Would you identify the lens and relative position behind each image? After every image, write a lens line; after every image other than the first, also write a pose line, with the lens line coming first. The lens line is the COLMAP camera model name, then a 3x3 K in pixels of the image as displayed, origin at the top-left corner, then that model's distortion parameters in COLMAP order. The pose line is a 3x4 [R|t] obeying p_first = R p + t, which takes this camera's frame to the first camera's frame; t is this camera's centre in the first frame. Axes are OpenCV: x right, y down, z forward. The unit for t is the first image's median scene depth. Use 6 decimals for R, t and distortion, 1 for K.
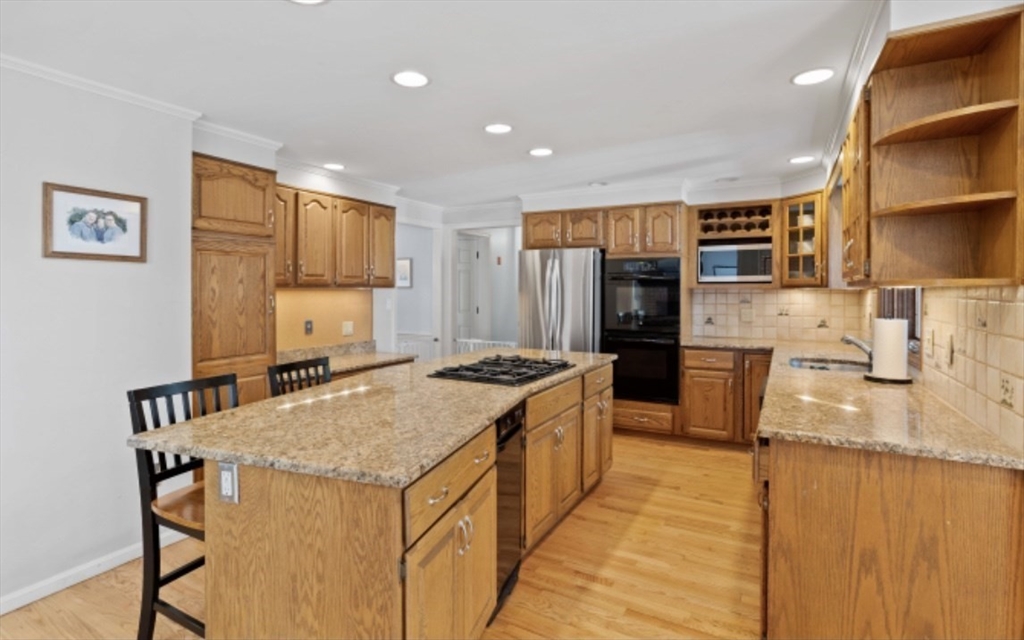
lens RADIAL K [[502.6, 0, 503.7], [0, 502.6, 295.9], [0, 0, 1]] dist [-0.028466, 0.008481]
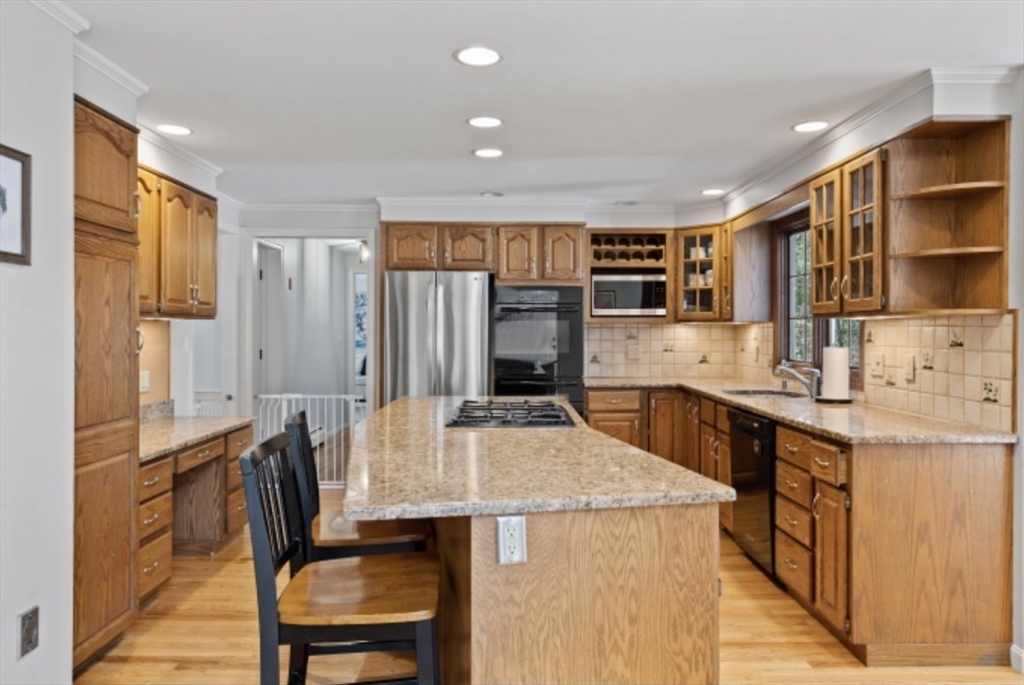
lens RADIAL K [[701.8, 0, 516.0], [0, 701.8, 337.5], [0, 0, 1]] dist [-0.007729, -0.005508]
pose [[0.863515, -0.004295, 0.504305, -0.409128], [0.005557, 0.999984, -0.000999, 0.013974], [-0.504293, 0.003665, 0.863525, -0.006682]]
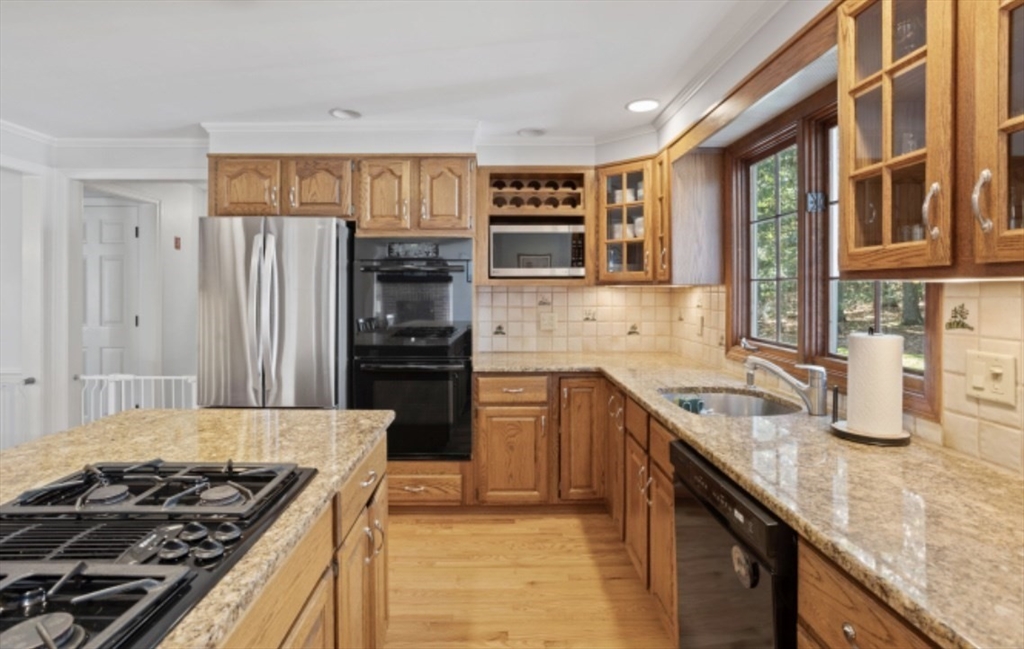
lens RADIAL K [[505.2, 0, 496.8], [0, 505.2, 291.3], [0, 0, 1]] dist [-0.034484, 0.004360]
pose [[0.869070, -0.002485, 0.494682, 0.054214], [0.006449, 0.999959, -0.006306, -0.002632], [-0.494647, 0.008671, 0.869051, 0.441052]]
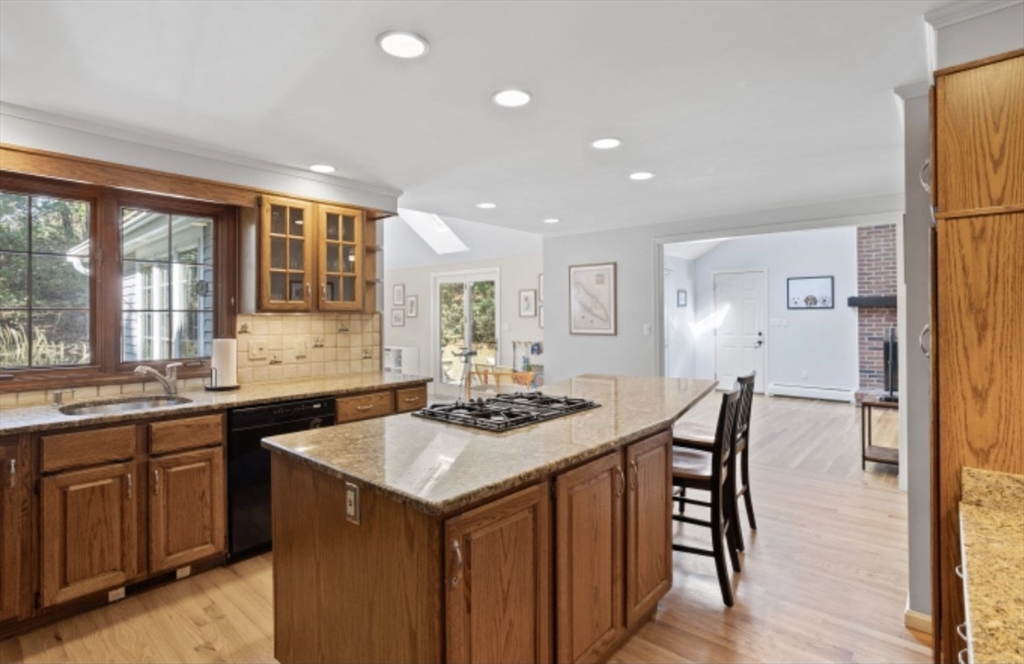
lens RADIAL K [[501.3, 0, 505.6], [0, 501.3, 314.3], [0, 0, 1]] dist [0.000873, 0.000057]
pose [[-0.976490, 0.013383, 0.215148, -0.118260], [0.013688, 0.999906, -0.000070, -0.003233], [-0.215128, 0.002876, -0.976582, 1.305498]]
